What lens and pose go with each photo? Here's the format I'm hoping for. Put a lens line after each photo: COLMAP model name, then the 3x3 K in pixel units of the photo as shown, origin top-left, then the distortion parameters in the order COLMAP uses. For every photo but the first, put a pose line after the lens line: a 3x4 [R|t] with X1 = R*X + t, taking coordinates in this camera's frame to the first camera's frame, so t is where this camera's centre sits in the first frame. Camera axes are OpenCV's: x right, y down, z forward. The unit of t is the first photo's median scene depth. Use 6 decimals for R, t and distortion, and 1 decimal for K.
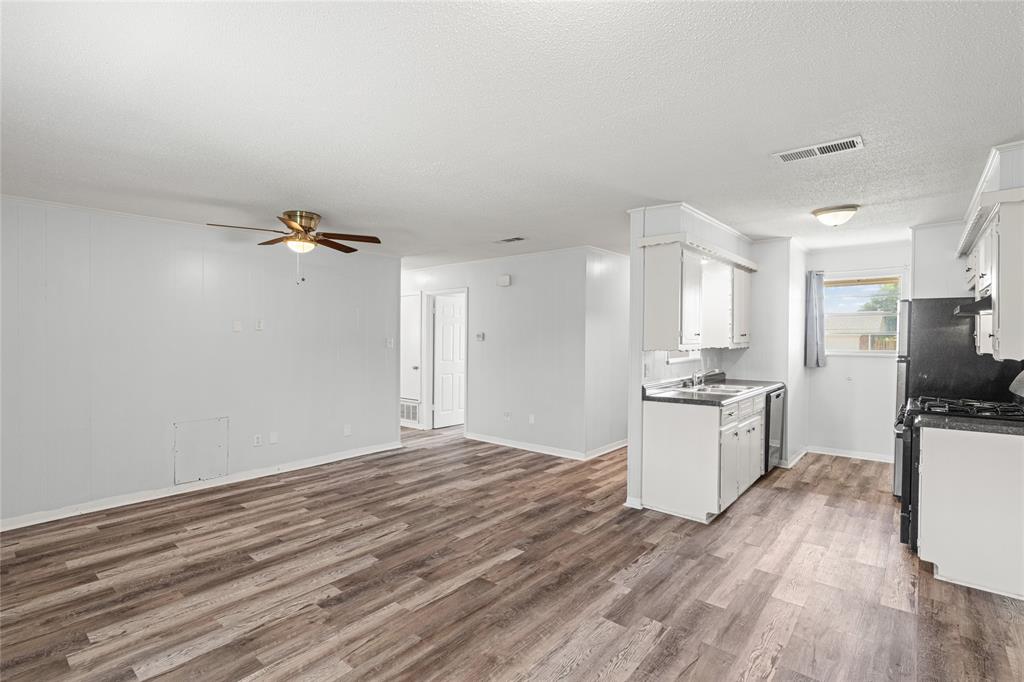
lens RADIAL K [[487.1, 0, 514.6], [0, 487.1, 350.2], [0, 0, 1]] dist [-0.003298, 0.000064]
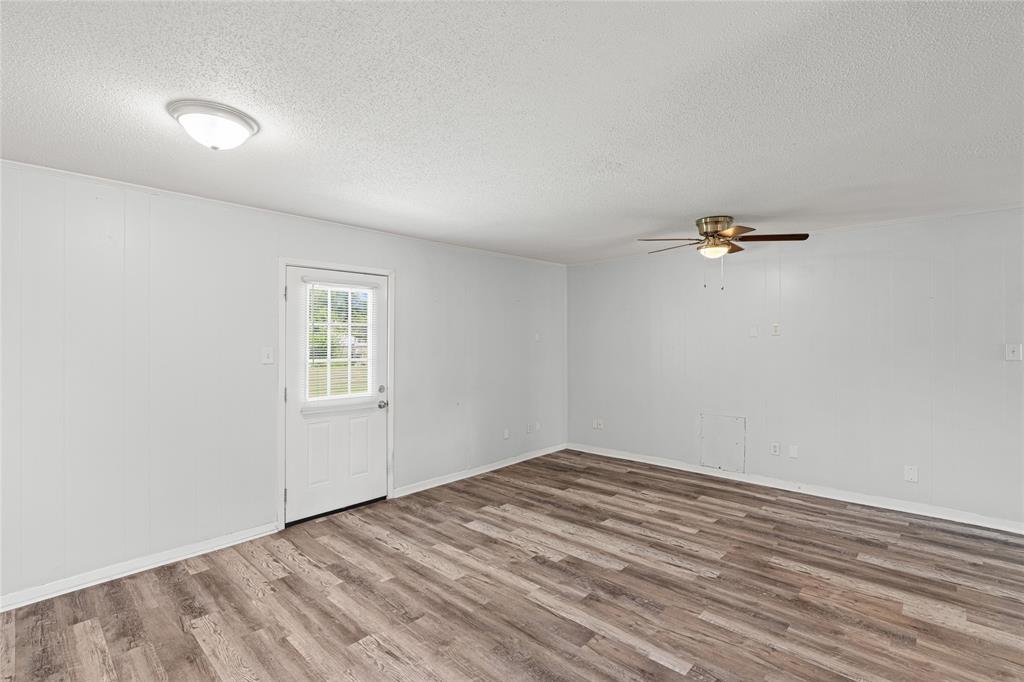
lens RADIAL K [[467.0, 0, 499.9], [0, 467.0, 336.9], [0, 0, 1]] dist [-0.001317, -0.000821]
pose [[-0.060165, -0.005198, -0.998175, 0.524888], [-0.021559, 0.999760, -0.003906, -0.026047], [0.997956, 0.021284, -0.060262, 0.617152]]
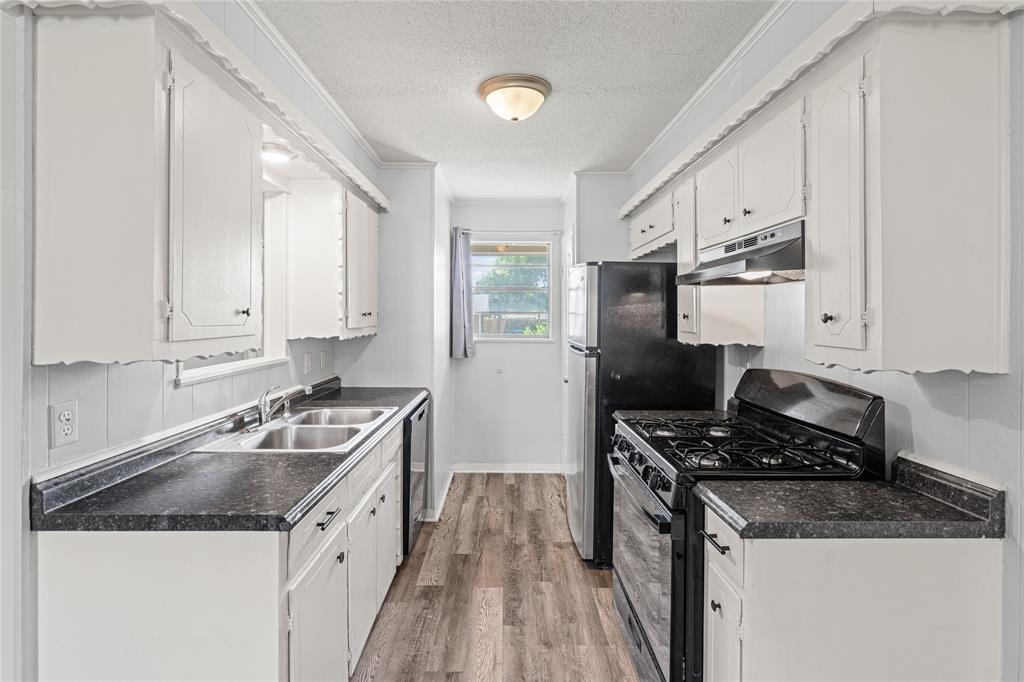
lens RADIAL K [[473.5, 0, 507.8], [0, 473.5, 315.5], [0, 0, 1]] dist [-0.000784, 0.000175]
pose [[0.764657, 0.003920, 0.644425, 0.294562], [0.013884, 0.999649, -0.022555, -0.017990], [-0.644287, 0.026194, 0.764335, 0.577382]]
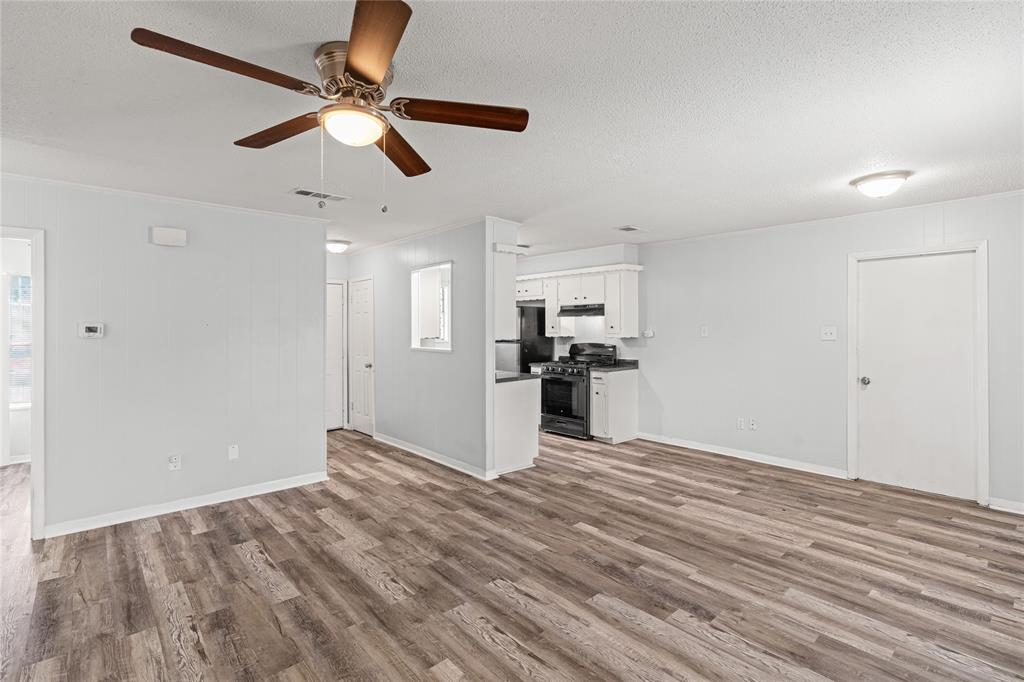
lens RADIAL K [[487.1, 0, 514.6], [0, 487.1, 350.2], [0, 0, 1]] dist [-0.003298, 0.000064]
pose [[0.131041, -0.043750, 0.990411, -0.849526], [0.032184, 0.998687, 0.039857, -0.018704], [-0.990854, 0.026653, 0.132277, 0.784903]]
